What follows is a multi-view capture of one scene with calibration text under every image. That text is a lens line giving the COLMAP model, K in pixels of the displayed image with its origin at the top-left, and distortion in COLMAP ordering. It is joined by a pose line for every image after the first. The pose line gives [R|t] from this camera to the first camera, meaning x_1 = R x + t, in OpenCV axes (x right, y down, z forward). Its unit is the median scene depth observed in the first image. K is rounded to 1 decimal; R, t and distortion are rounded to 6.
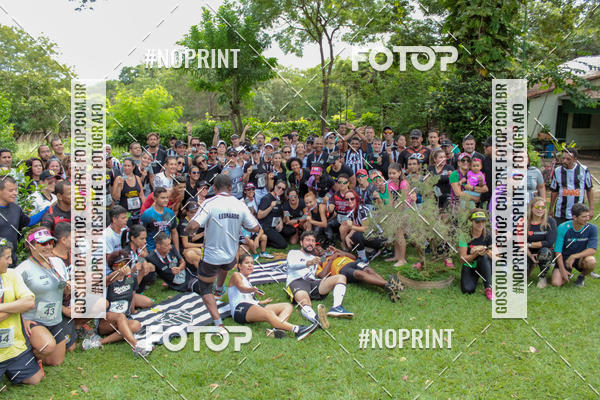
lens RADIAL K [[618.5, 0, 300.3], [0, 618.5, 236.9], [0, 0, 1]] dist [-0.101871, 0.264105]
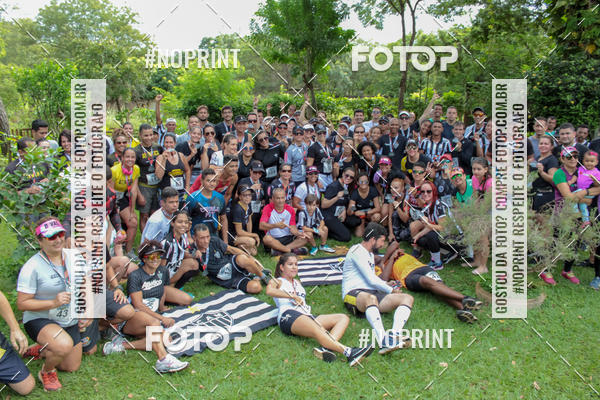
lens RADIAL K [[612.0, 0, 307.8], [0, 612.0, 202.1], [0, 0, 1]] dist [-0.130463, 0.307779]
pose [[0.992240, 0.051074, -0.113364, 0.014420], [-0.052393, 0.998589, -0.008686, -0.028787], [0.112760, 0.014558, 0.993516, 0.127196]]
